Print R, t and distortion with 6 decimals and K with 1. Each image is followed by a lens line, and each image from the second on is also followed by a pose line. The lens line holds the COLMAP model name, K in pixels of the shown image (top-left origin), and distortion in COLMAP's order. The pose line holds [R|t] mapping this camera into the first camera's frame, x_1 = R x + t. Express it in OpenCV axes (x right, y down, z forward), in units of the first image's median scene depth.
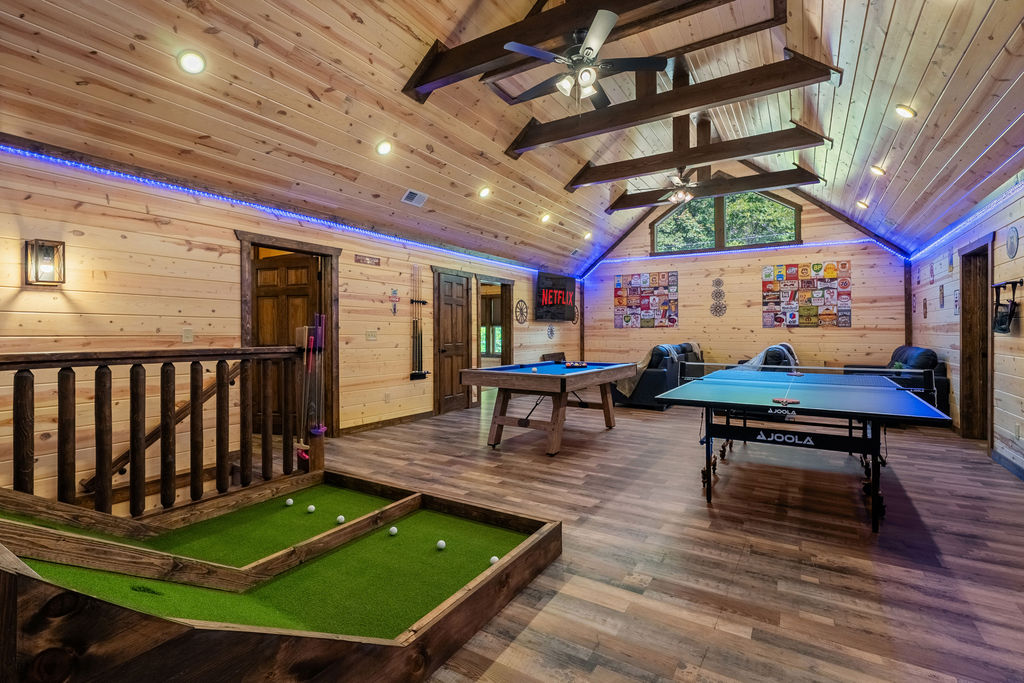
lens RADIAL K [[475.1, 0, 510.7], [0, 475.1, 325.6], [0, 0, 1]] dist [-0.003610, -0.000871]
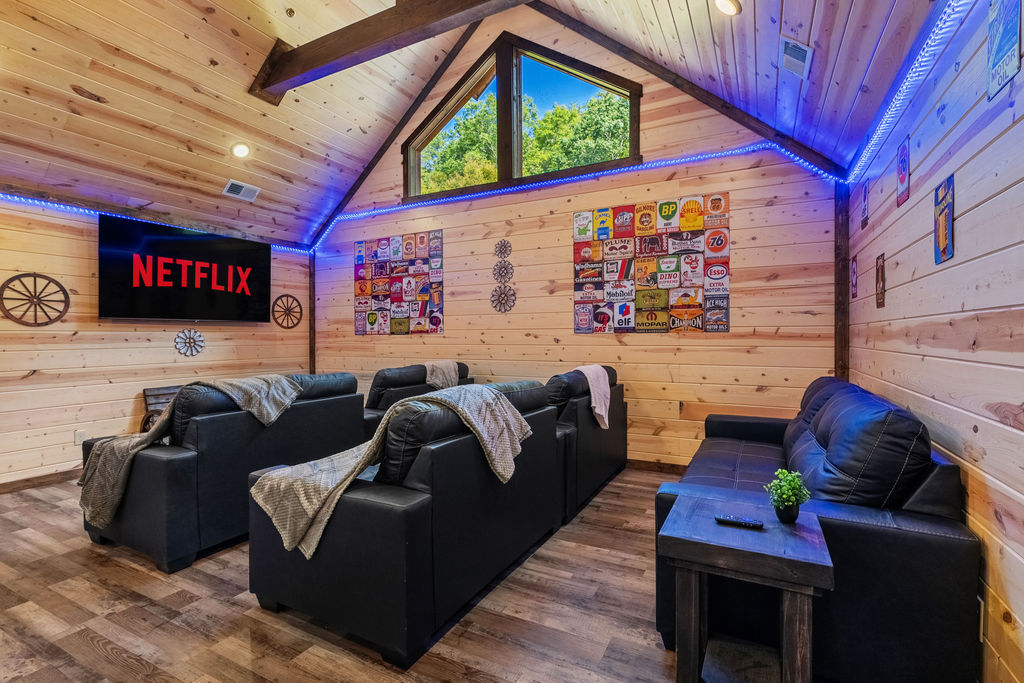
lens RADIAL K [[475.1, 0, 511.8], [0, 475.1, 342.7], [0, 0, 1]] dist [-0.003610, -0.000871]
pose [[0.997079, -0.003593, 0.076299, 0.438213], [0.002011, 0.999782, 0.020802, 0.003359], [-0.076357, -0.020588, 0.996868, 0.510724]]
